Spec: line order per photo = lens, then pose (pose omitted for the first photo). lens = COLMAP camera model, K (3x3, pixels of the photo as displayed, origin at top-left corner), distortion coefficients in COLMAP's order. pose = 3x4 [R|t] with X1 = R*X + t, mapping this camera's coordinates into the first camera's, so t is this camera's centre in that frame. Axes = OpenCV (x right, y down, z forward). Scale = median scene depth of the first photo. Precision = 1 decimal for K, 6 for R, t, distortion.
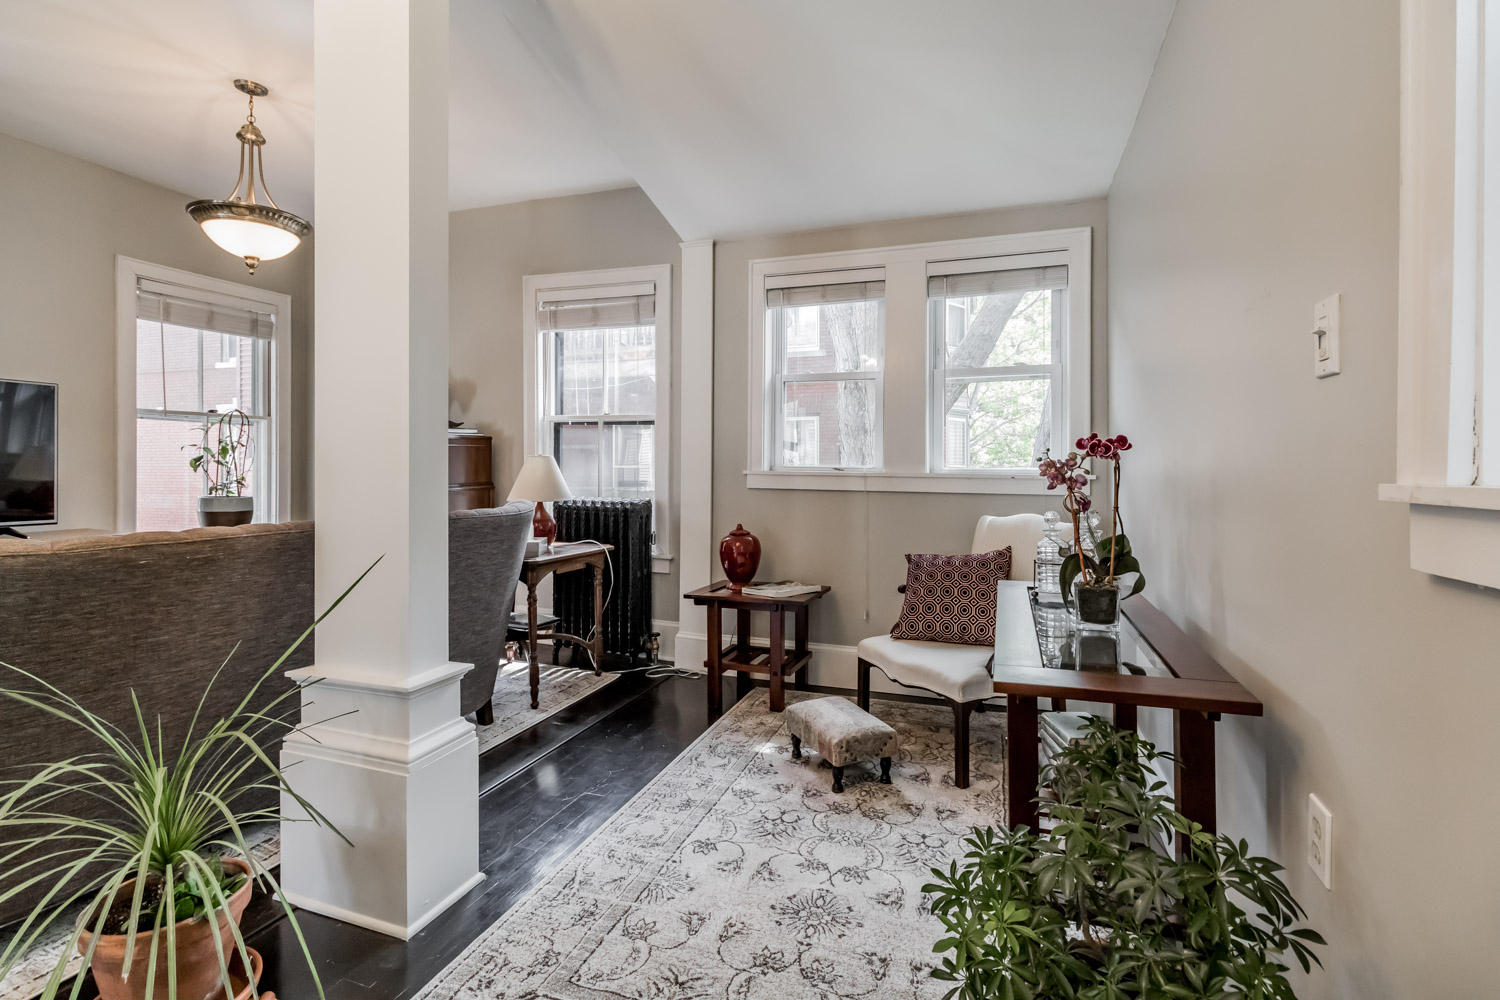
lens RADIAL K [[700.6, 0, 759.4], [0, 700.6, 456.2], [0, 0, 1]] dist [0.002752, 0.000683]
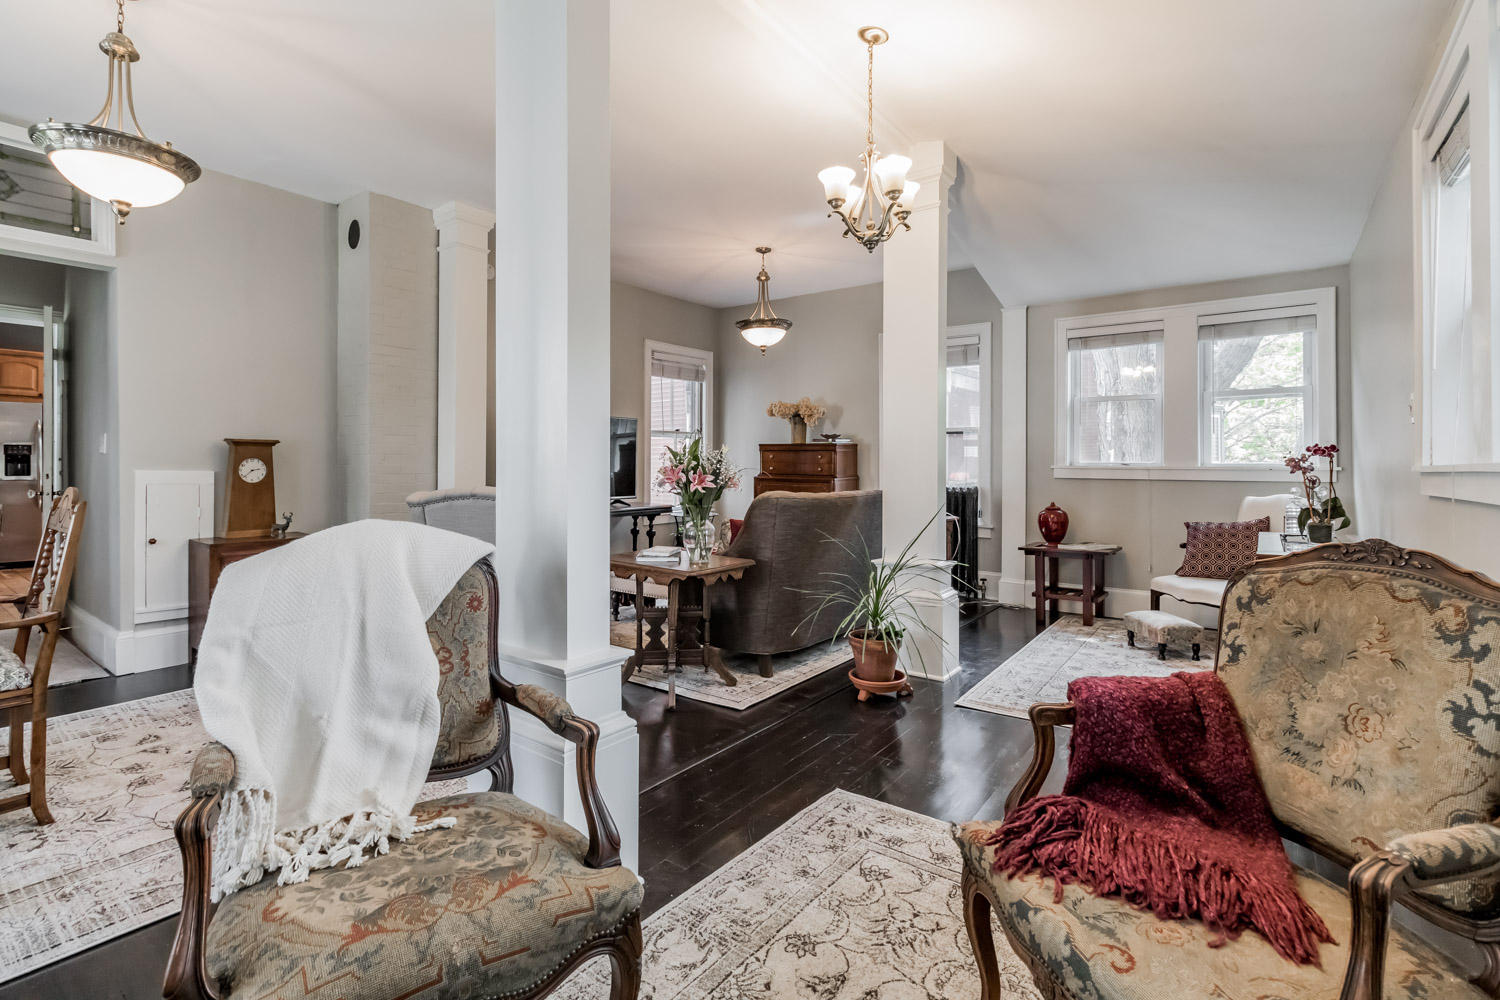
lens RADIAL K [[700.6, 0, 759.4], [0, 700.6, 456.2], [0, 0, 1]] dist [0.002752, 0.000683]
pose [[0.958544, -0.009680, -0.284780, -0.199443], [0.010487, 0.999944, 0.001310, -0.007764], [0.284751, -0.004242, 0.958592, -0.580841]]
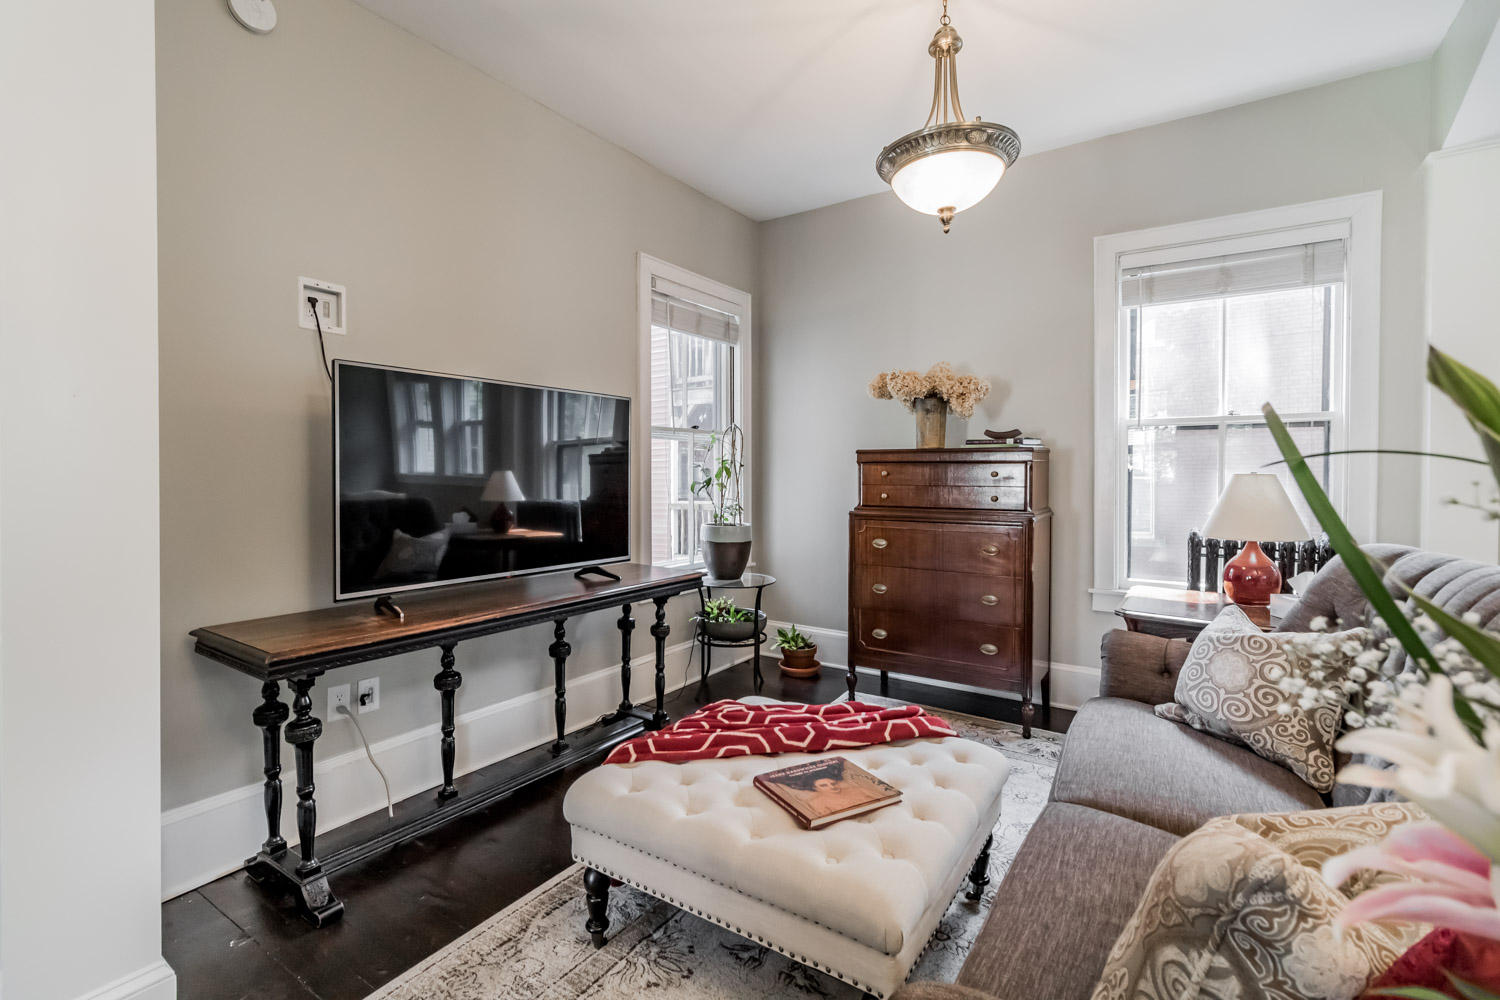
lens RADIAL K [[693.7, 0, 750.8], [0, 693.7, 474.6], [0, 0, 1]] dist [-0.001306, -0.000081]
pose [[0.968418, -0.014078, -0.248933, -0.627705], [0.017394, 0.999787, 0.011129, -0.016082], [0.248723, -0.015107, 0.968457, 0.207188]]
